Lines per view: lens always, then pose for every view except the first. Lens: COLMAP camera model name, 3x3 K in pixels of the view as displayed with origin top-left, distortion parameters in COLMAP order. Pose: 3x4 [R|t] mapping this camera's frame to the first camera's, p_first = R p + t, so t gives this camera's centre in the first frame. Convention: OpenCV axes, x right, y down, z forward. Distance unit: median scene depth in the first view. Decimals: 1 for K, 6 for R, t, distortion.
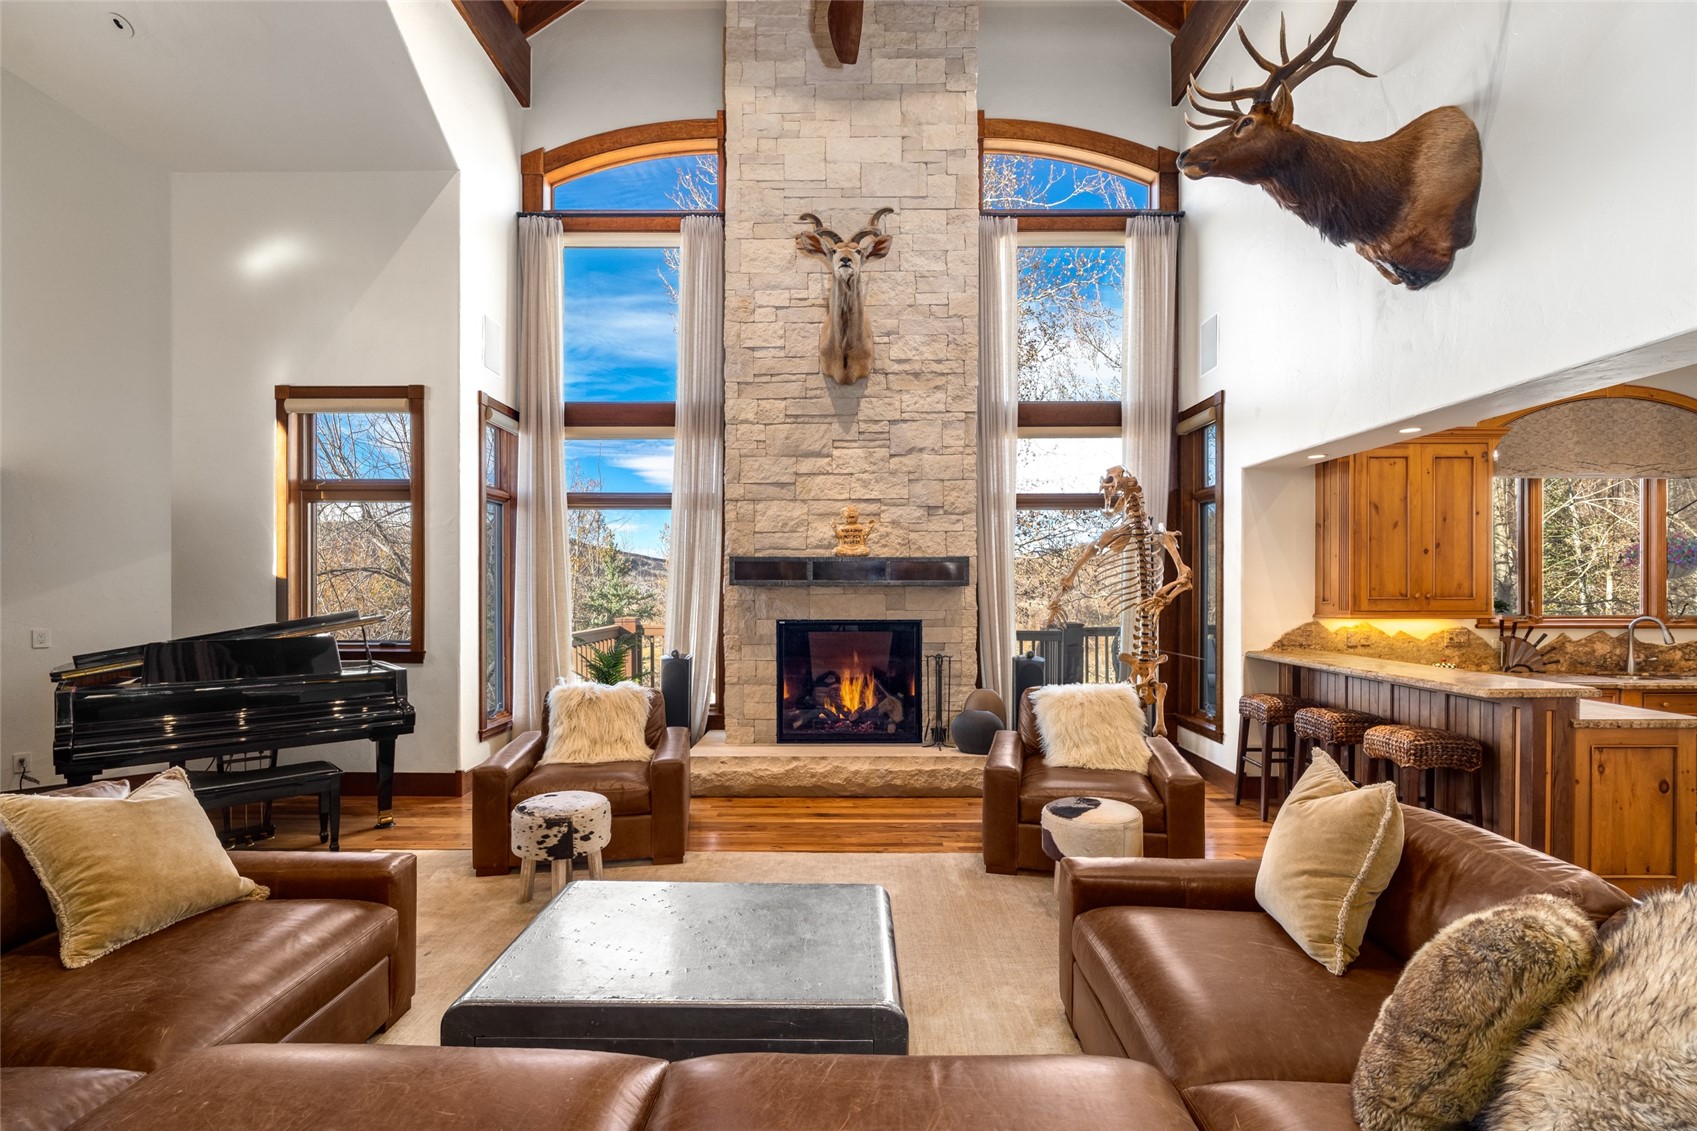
lens RADIAL K [[763.4, 0, 839.4], [0, 763.4, 587.9], [0, 0, 1]] dist [-0.010170, 0.000295]
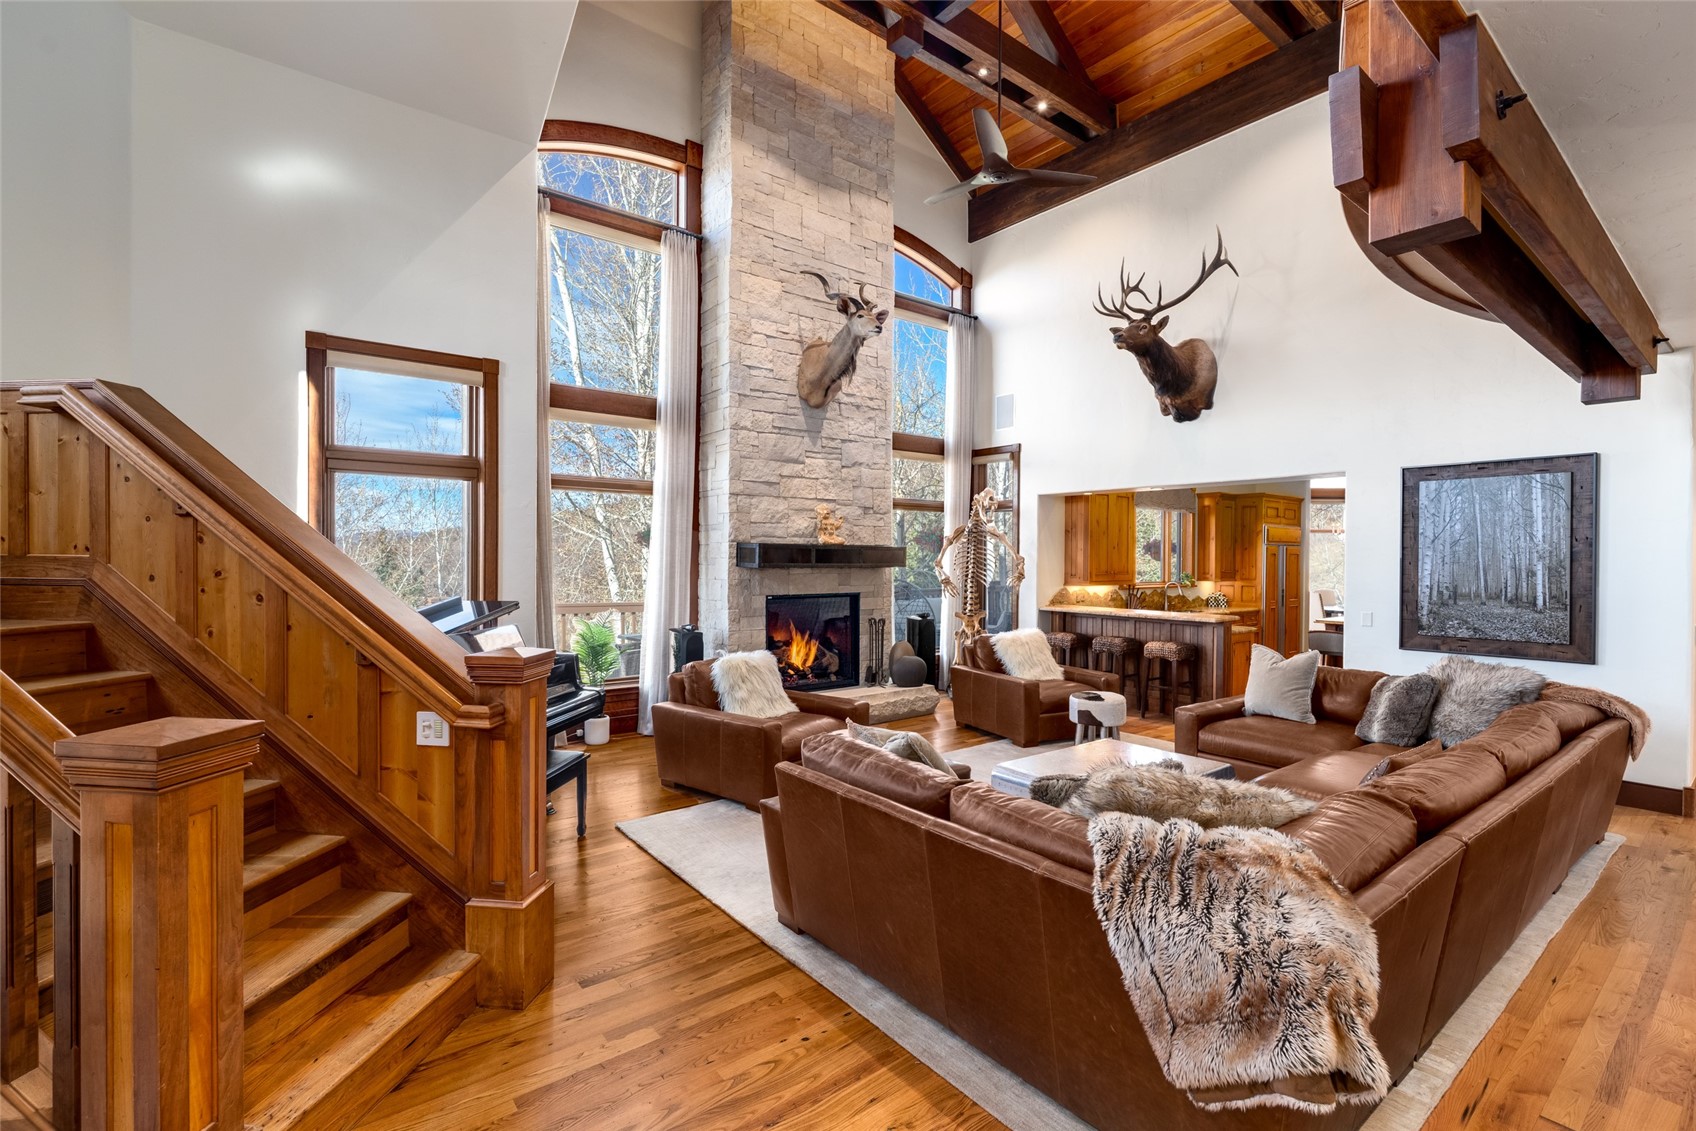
lens RADIAL K [[763.0, 0, 833.8], [0, 763.0, 558.8], [0, 0, 1]] dist [-0.010170, 0.000295]
pose [[0.785198, 0.001762, 0.619243, -0.748806], [-0.006516, 0.999964, 0.005416, -0.023438], [-0.619211, -0.008288, 0.785181, -0.012647]]
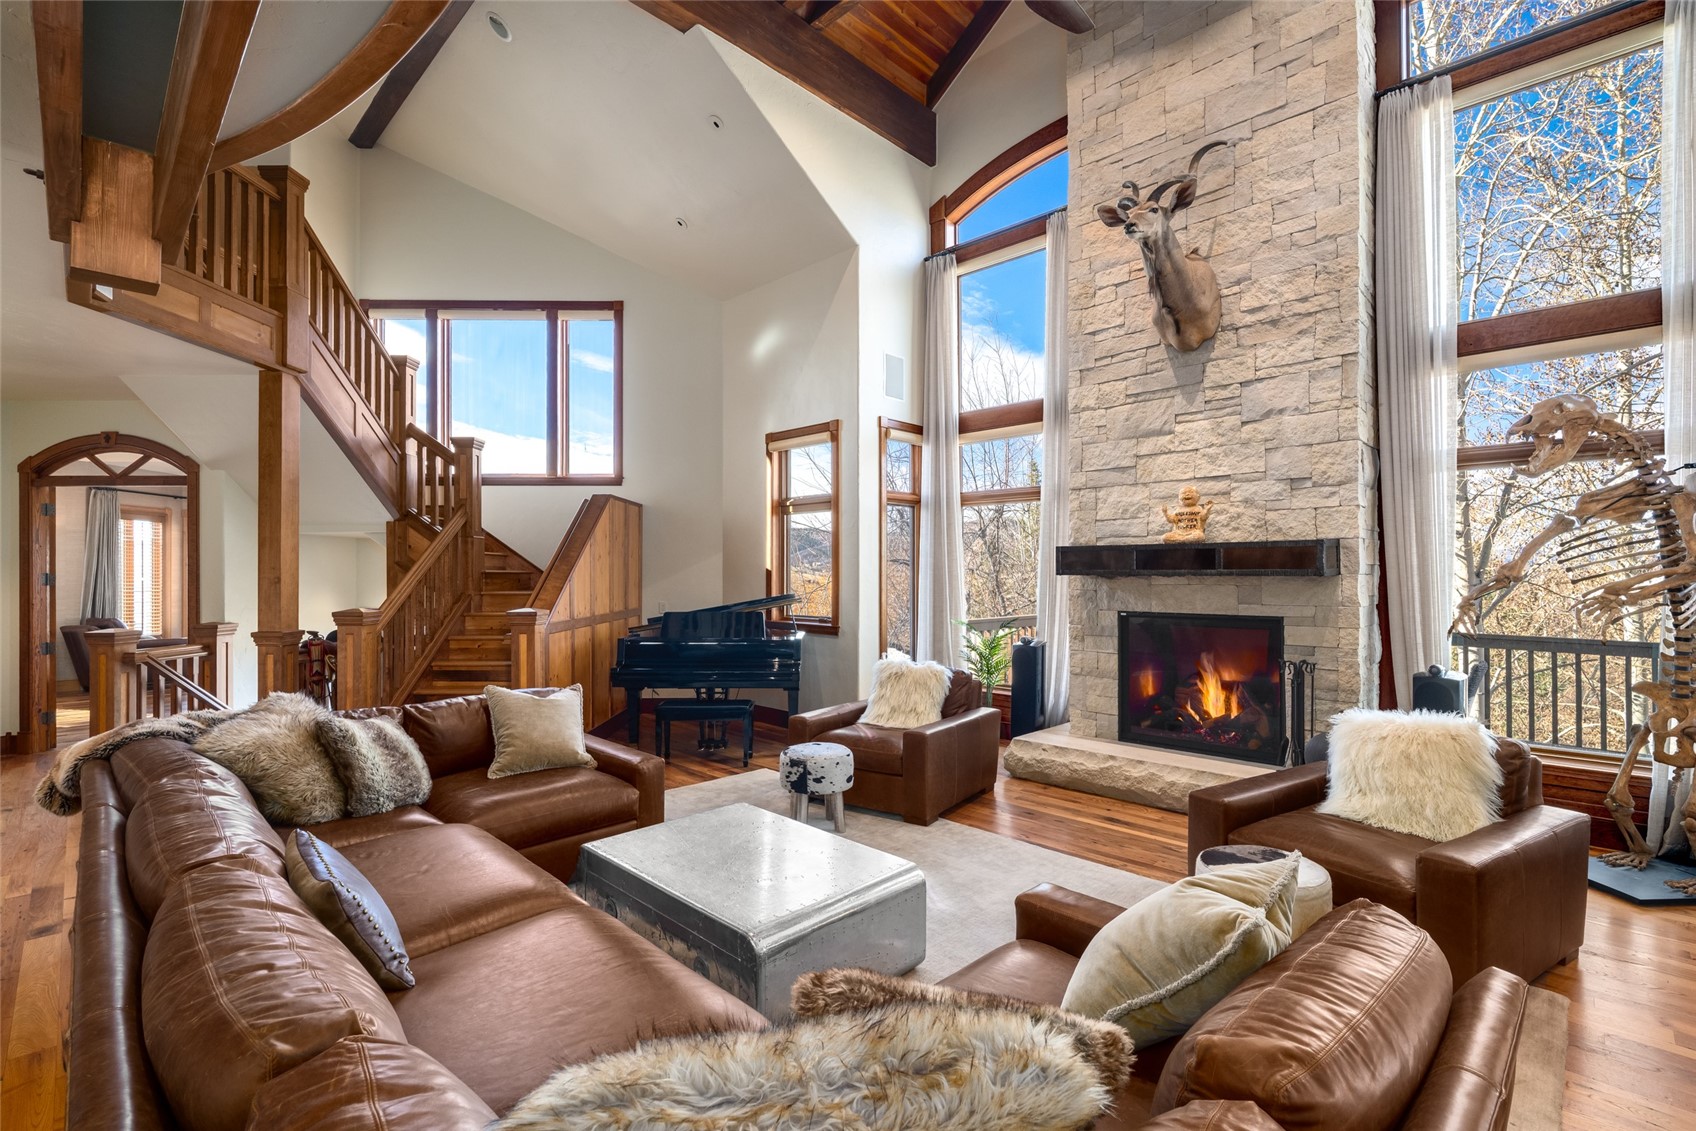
lens RADIAL K [[763.0, 0, 859.8], [0, 763.0, 565.3], [0, 0, 1]] dist [-0.010170, 0.000295]
pose [[0.720958, -0.008087, -0.692932, 0.347571], [0.000474, 0.999937, -0.011177, -0.004879], [0.692979, 0.007730, 0.720916, 0.089888]]
